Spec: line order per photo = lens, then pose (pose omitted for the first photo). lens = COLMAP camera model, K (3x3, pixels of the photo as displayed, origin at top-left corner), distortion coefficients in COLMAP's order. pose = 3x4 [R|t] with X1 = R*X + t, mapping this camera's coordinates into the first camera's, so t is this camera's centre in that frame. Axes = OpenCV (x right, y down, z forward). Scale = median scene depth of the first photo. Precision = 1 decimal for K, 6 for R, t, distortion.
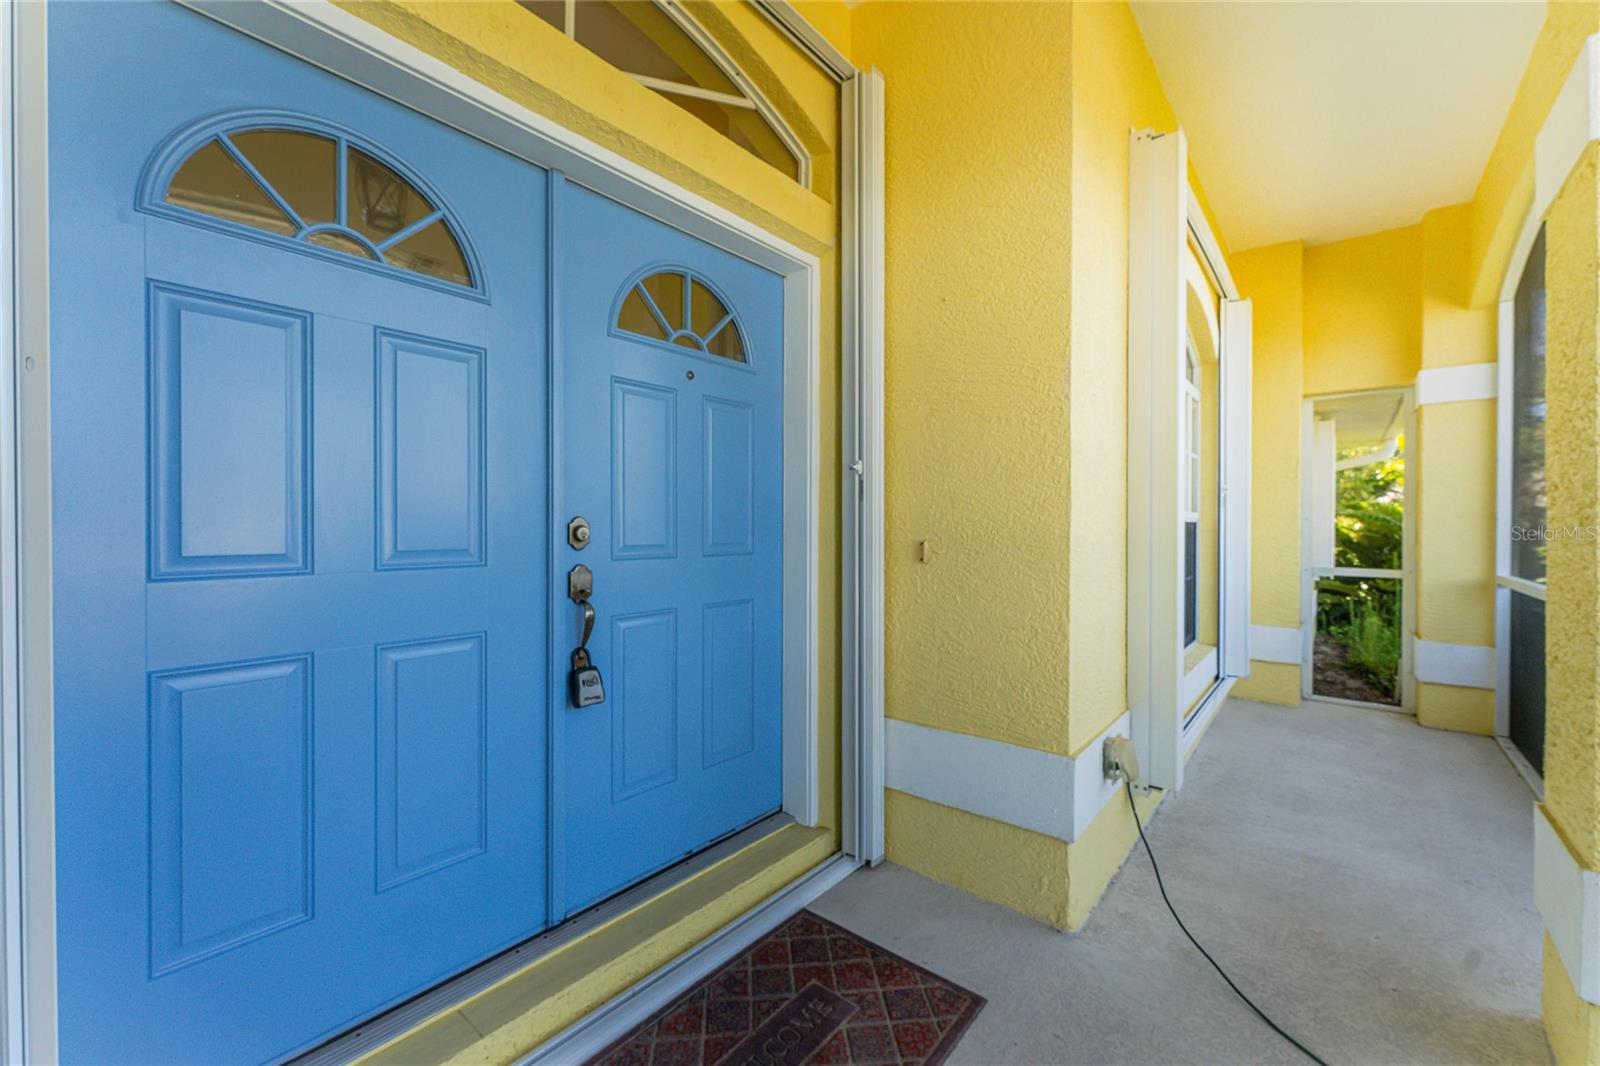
lens RADIAL K [[662.6, 0, 800.8], [0, 662.6, 530.7], [0, 0, 1]] dist [-0.016127, -0.000643]
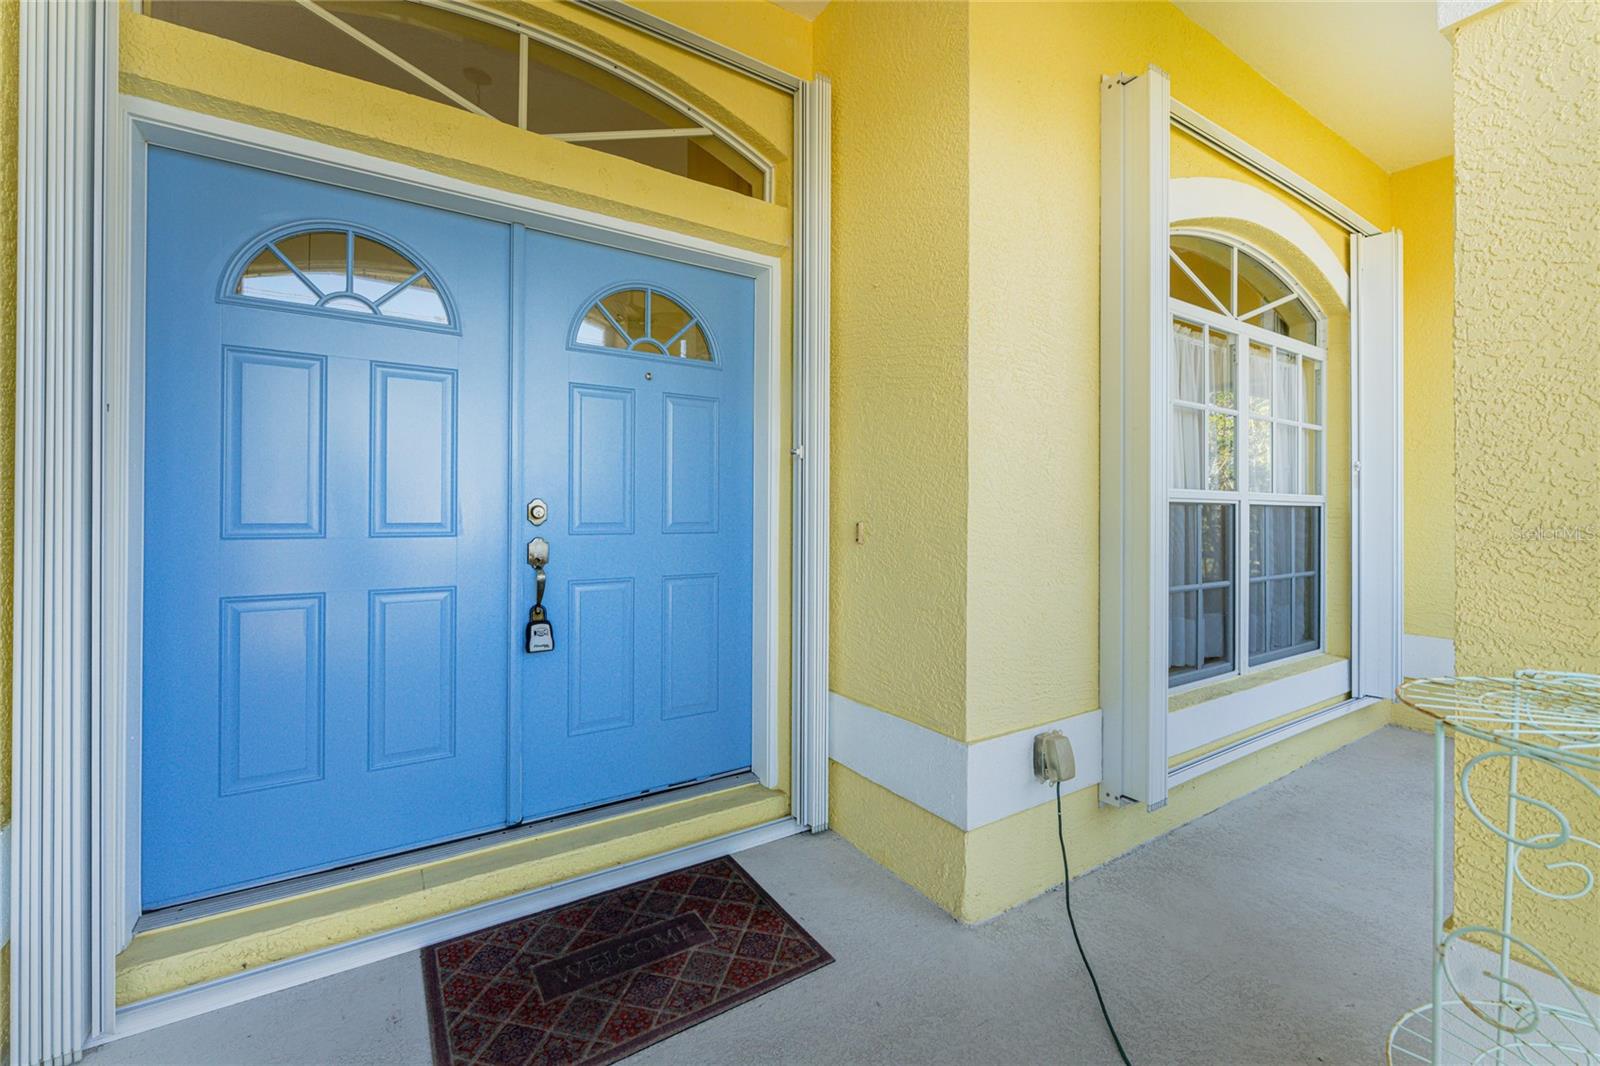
lens RADIAL K [[662.6, 0, 753.6], [0, 662.6, 510.9], [0, 0, 1]] dist [-0.016127, -0.000643]
pose [[0.942284, 0.003016, -0.334801, 0.402258], [-0.006328, 0.999941, -0.008803, 0.009059], [0.334755, 0.010413, 0.942248, -0.027220]]
